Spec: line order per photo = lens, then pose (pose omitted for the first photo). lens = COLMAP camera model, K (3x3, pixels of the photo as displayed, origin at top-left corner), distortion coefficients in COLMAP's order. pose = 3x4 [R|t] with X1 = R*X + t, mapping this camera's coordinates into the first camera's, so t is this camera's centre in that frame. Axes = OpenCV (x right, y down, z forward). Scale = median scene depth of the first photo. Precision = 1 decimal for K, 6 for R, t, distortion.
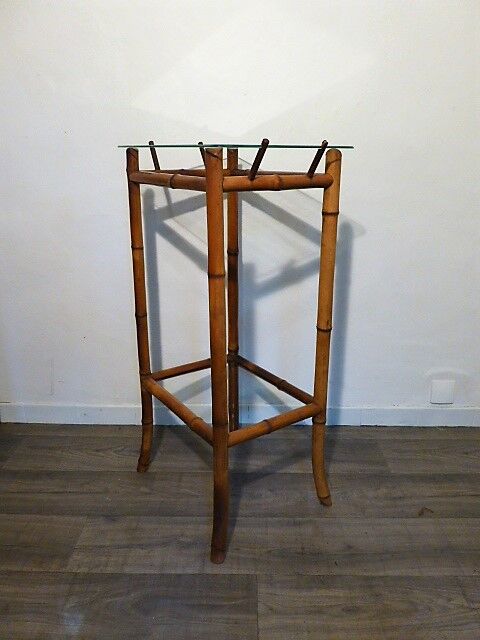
lens RADIAL K [[506.9, 0, 240.0], [0, 506.9, 320.0], [0, 0, 1]] dist [-0.011187, -0.004379]
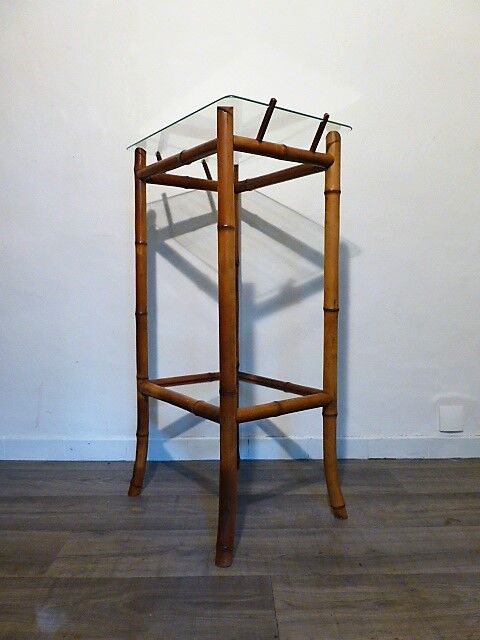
lens RADIAL K [[506.9, 0, 240.0], [0, 506.9, 320.0], [0, 0, 1]] dist [-0.011187, -0.004379]
pose [[0.999427, -0.001876, 0.033802, -0.041354], [0.010123, 0.969341, -0.245510, 0.261299], [-0.032305, 0.245712, 0.968804, 0.056932]]
